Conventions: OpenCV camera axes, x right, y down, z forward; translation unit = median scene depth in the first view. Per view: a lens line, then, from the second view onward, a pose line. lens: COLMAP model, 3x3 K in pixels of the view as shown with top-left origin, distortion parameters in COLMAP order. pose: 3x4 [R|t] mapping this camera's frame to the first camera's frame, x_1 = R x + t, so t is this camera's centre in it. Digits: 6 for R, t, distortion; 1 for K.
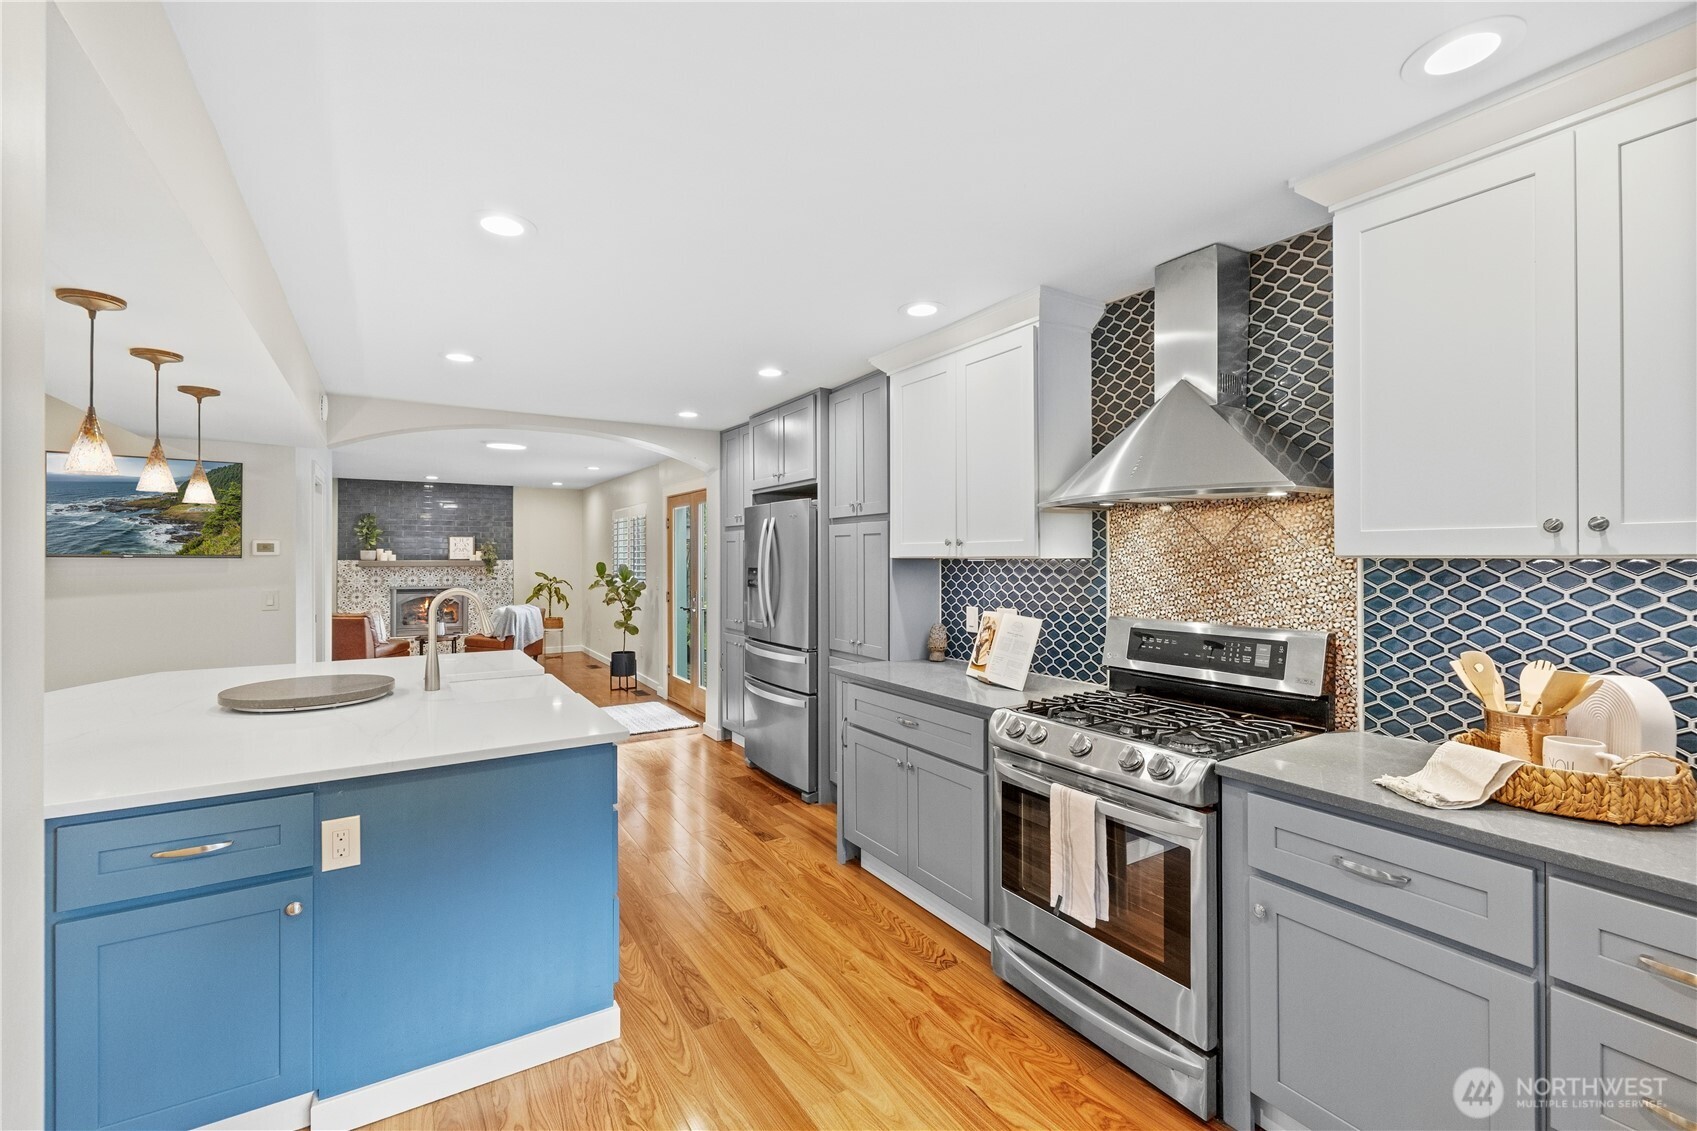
lens RADIAL K [[715.2, 0, 837.7], [0, 715.2, 552.6], [0, 0, 1]] dist [-0.002090, -0.000252]
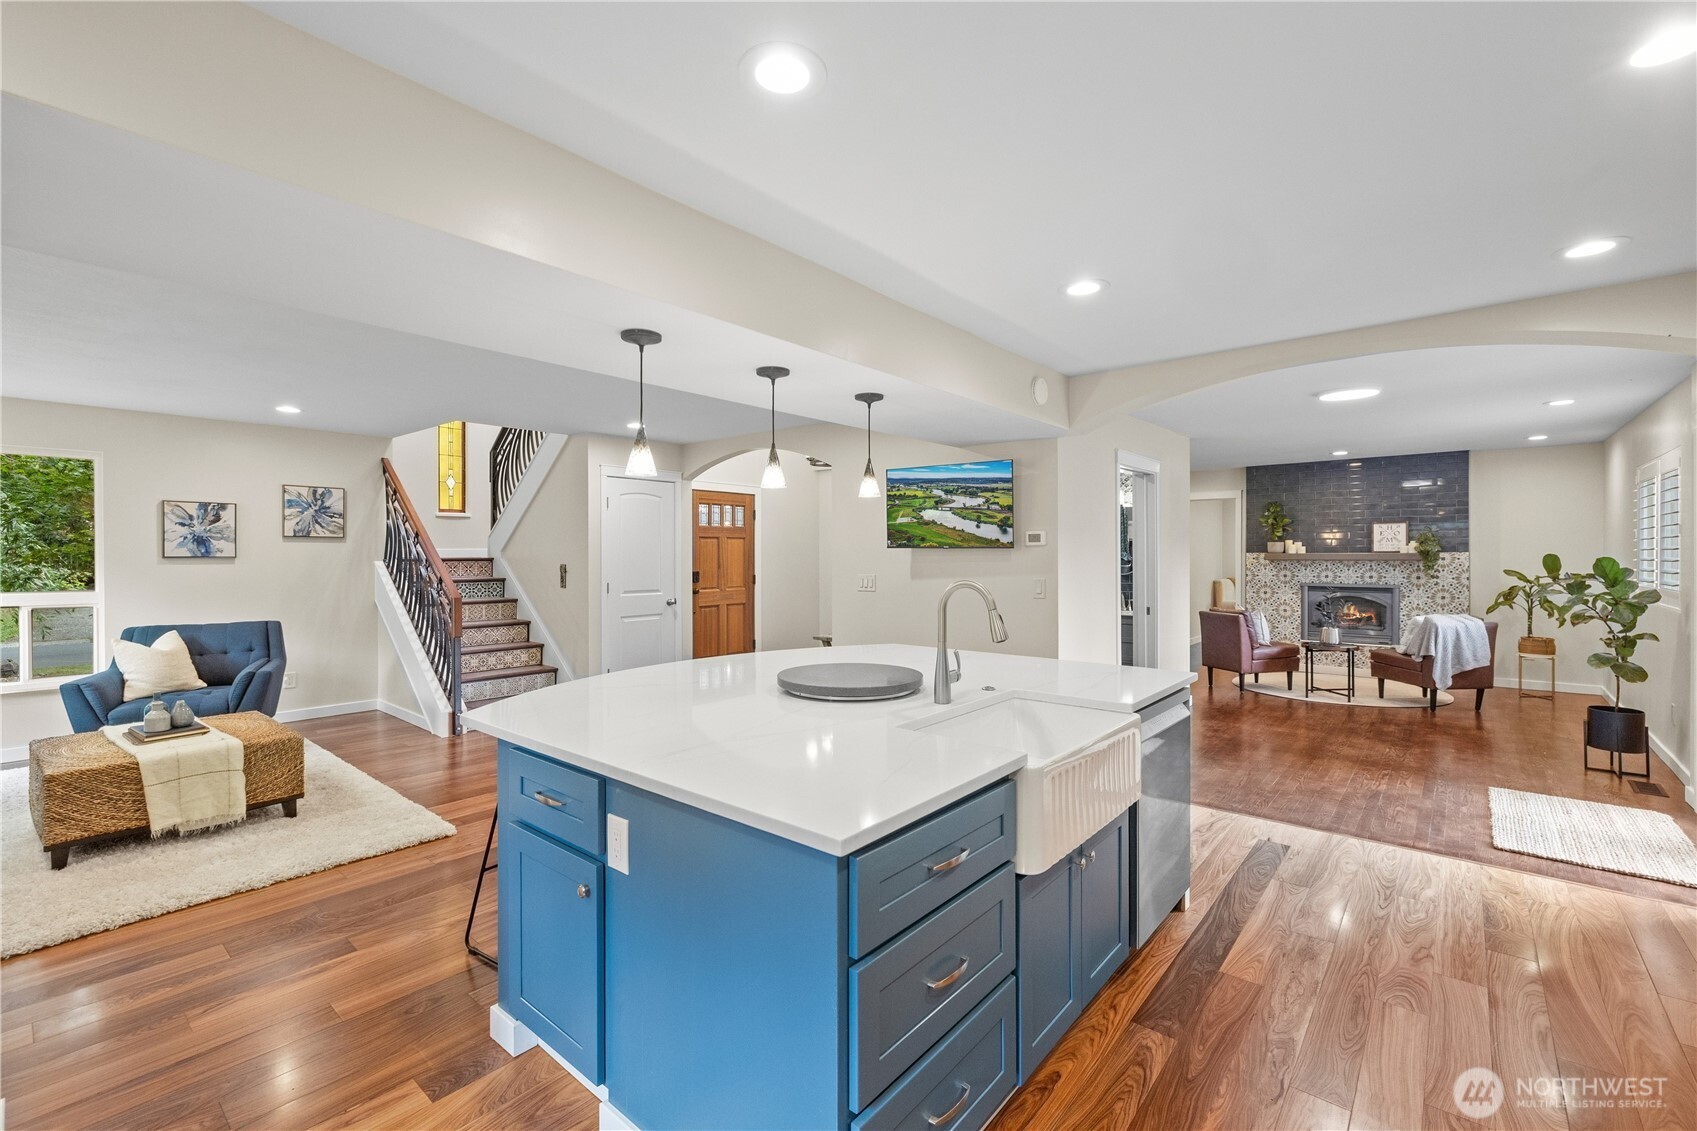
lens RADIAL K [[715.2, 0, 841.2], [0, 715.2, 561.9], [0, 0, 1]] dist [-0.002090, -0.000252]
pose [[0.295853, 0.008423, -0.955196, 0.054349], [0.009979, 0.999879, 0.011908, 0.005910], [0.955181, -0.013055, 0.295733, 0.195584]]
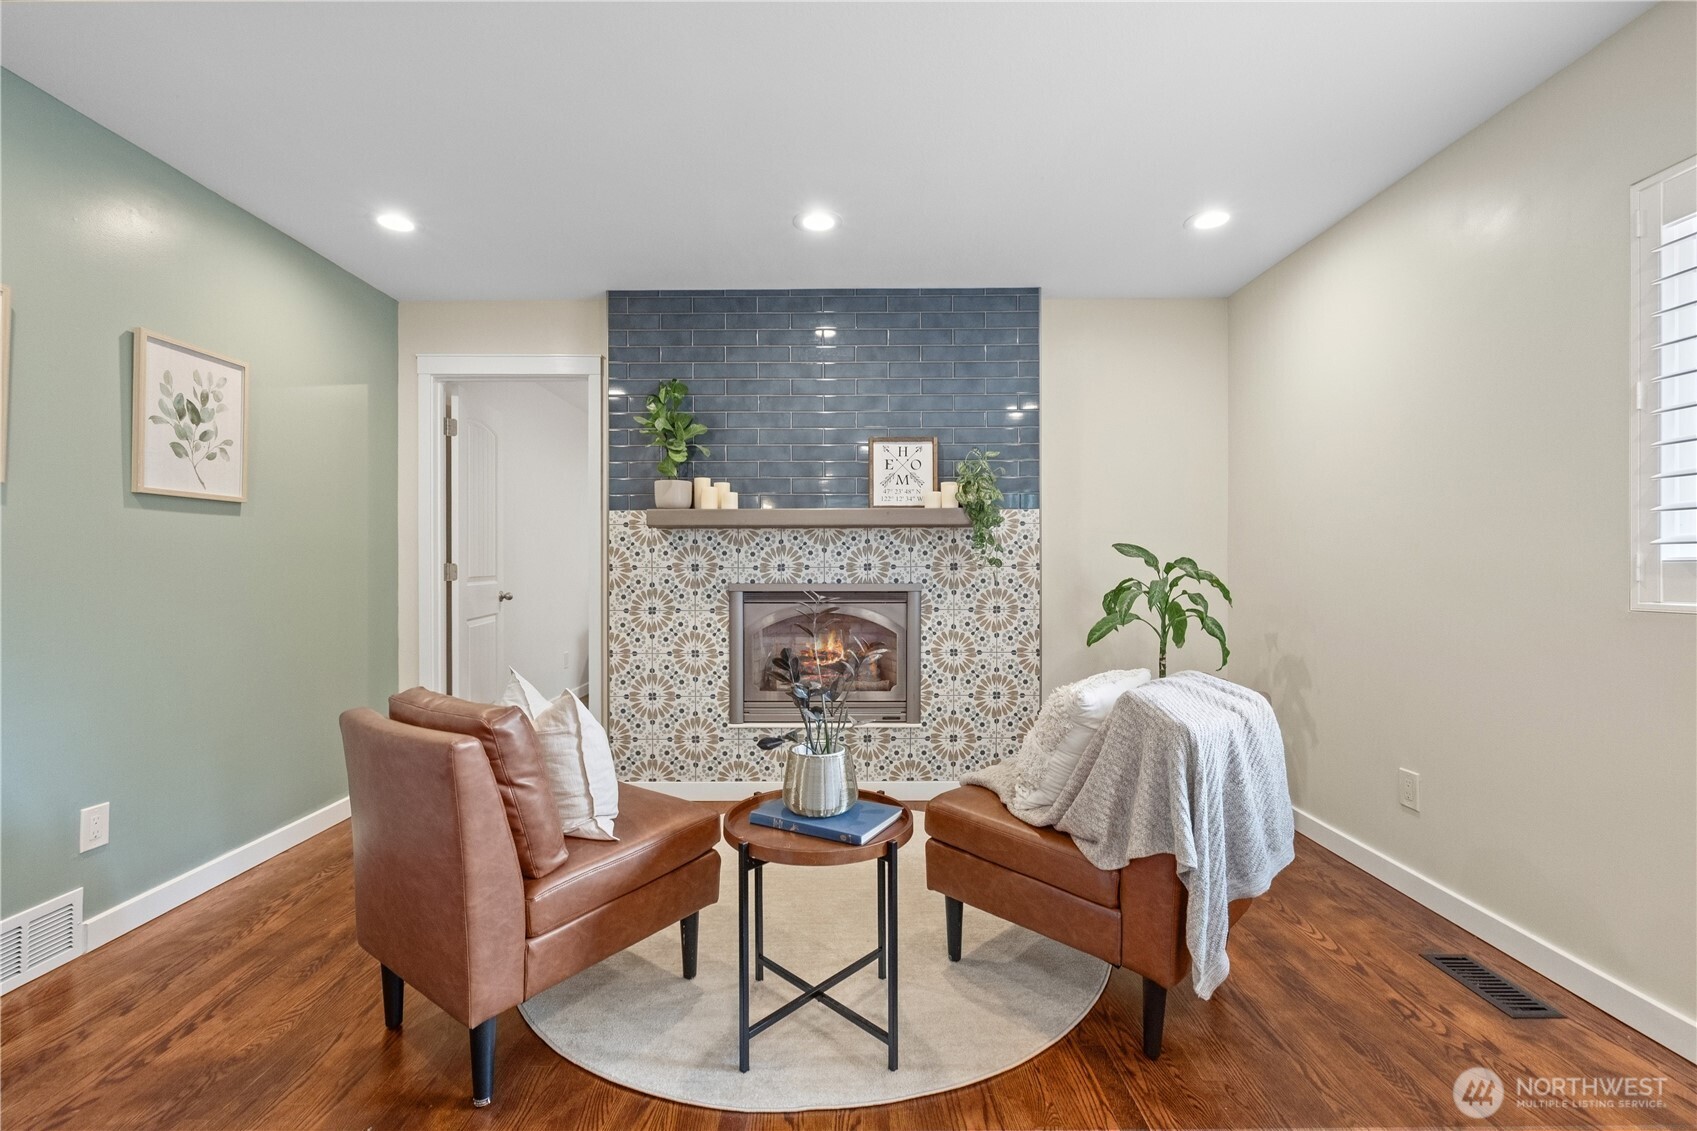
lens RADIAL K [[715.2, 0, 856.5], [0, 715.2, 563.5], [0, 0, 1]] dist [-0.002090, -0.000252]
pose [[0.862086, -0.004284, -0.506744, -0.395776], [0.006271, 0.999978, 0.002215, 0.038114], [0.506723, -0.005087, 0.862094, 0.736996]]
